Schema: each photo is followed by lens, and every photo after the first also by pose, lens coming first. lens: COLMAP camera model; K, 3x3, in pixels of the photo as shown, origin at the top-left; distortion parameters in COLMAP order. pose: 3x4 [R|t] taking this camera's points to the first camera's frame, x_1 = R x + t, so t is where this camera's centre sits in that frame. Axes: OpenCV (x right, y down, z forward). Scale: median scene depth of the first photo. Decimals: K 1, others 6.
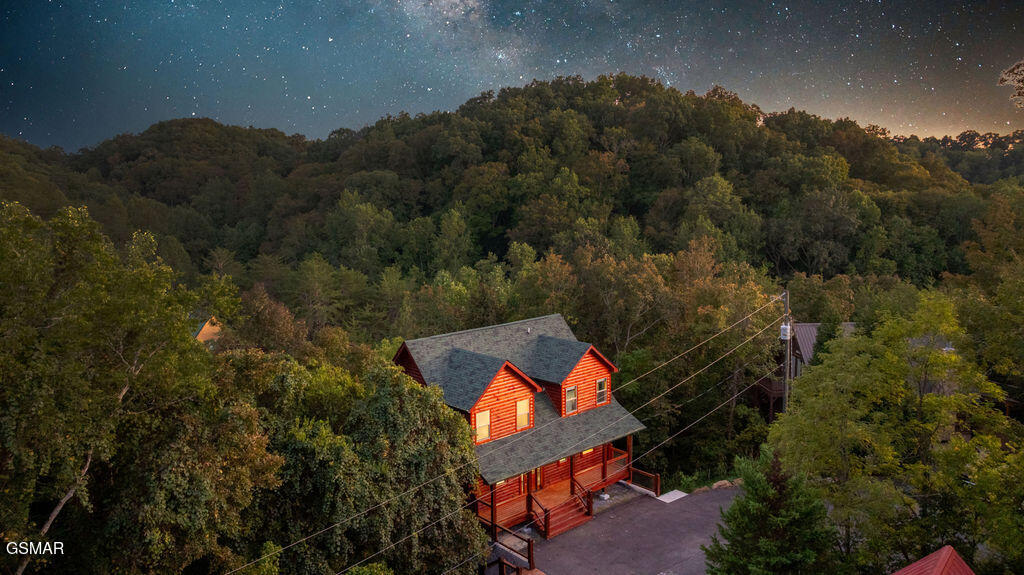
lens RADIAL K [[731.1, 0, 511.1], [0, 731.1, 282.1], [0, 0, 1]] dist [-0.028033, 0.034059]
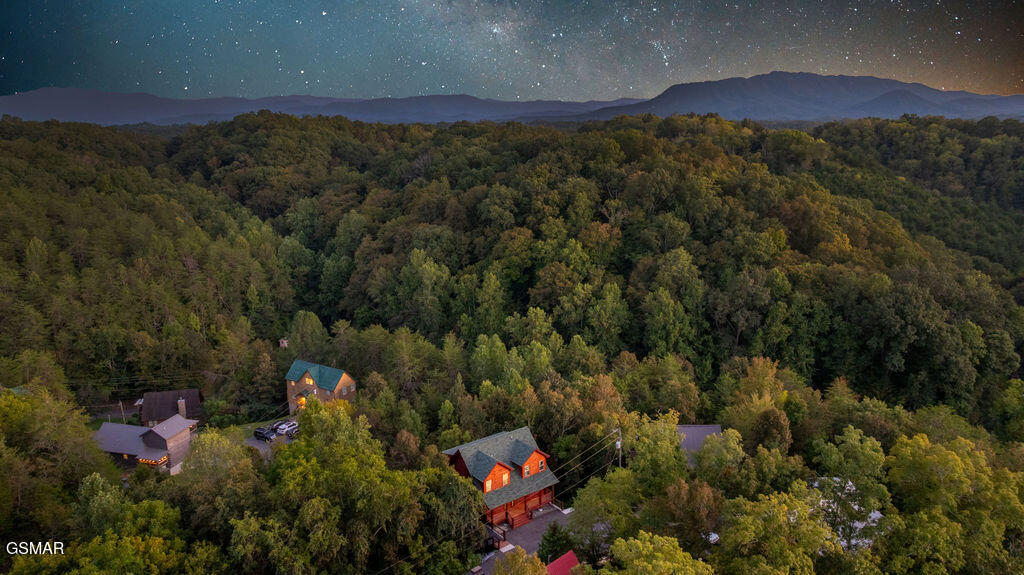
lens RADIAL K [[731.1, 0, 510.0], [0, 731.1, 291.8], [0, 0, 1]] dist [-0.028033, 0.034059]
pose [[0.997427, 0.012579, -0.070571, 0.052176], [-0.005502, 0.995013, 0.099592, -0.184983], [0.071472, -0.098948, 0.992523, -0.371982]]
